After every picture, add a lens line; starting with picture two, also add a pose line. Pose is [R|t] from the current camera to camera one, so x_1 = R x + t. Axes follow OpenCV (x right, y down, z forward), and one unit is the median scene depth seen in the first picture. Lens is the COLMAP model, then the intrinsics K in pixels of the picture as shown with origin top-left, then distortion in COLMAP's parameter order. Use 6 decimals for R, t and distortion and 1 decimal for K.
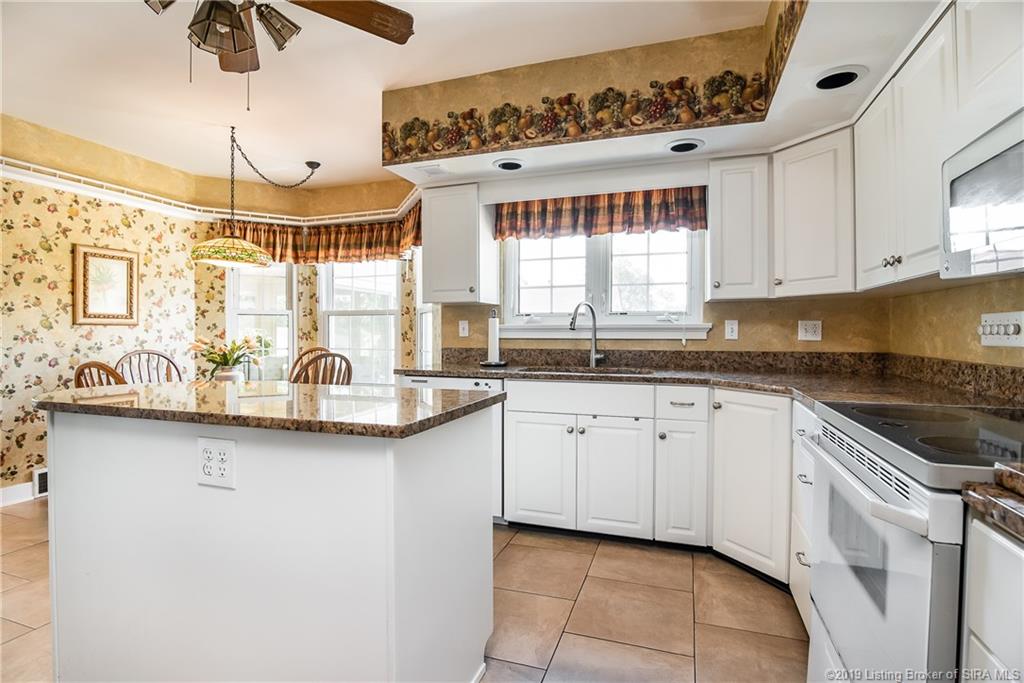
lens RADIAL K [[495.3, 0, 514.2], [0, 495.3, 334.2], [0, 0, 1]] dist [-0.031768, -0.000383]
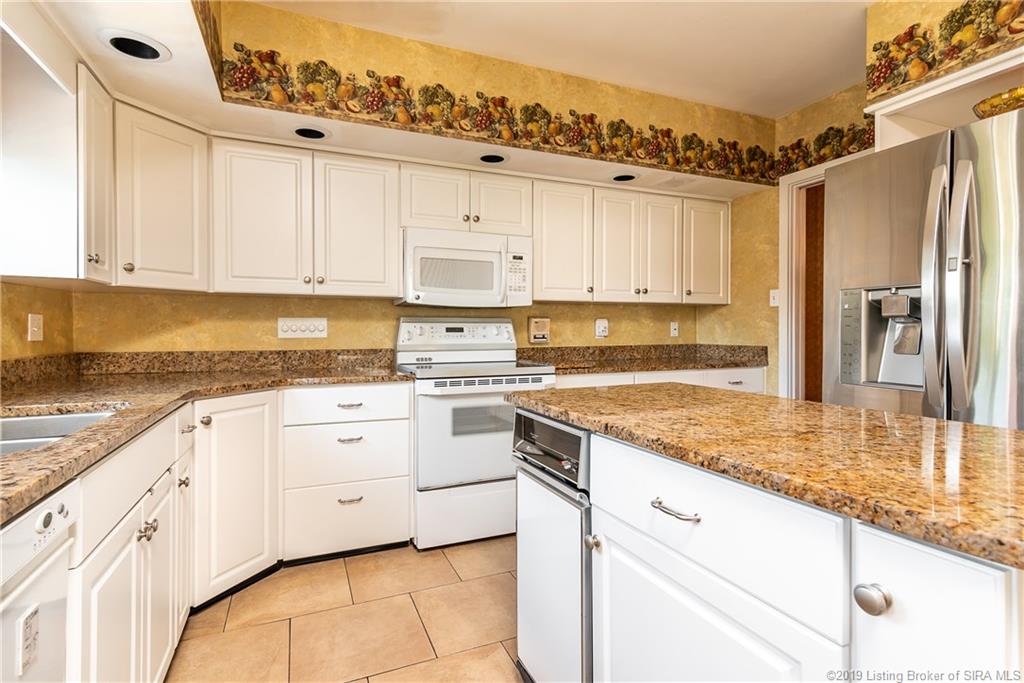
lens RADIAL K [[503.7, 0, 511.1], [0, 503.7, 338.2], [0, 0, 1]] dist [0.019611, 0.000743]
pose [[0.742104, -0.016540, 0.670081, -0.598792], [0.007454, 0.999837, 0.016425, -0.003489], [-0.670244, -0.007194, 0.742106, 0.206578]]
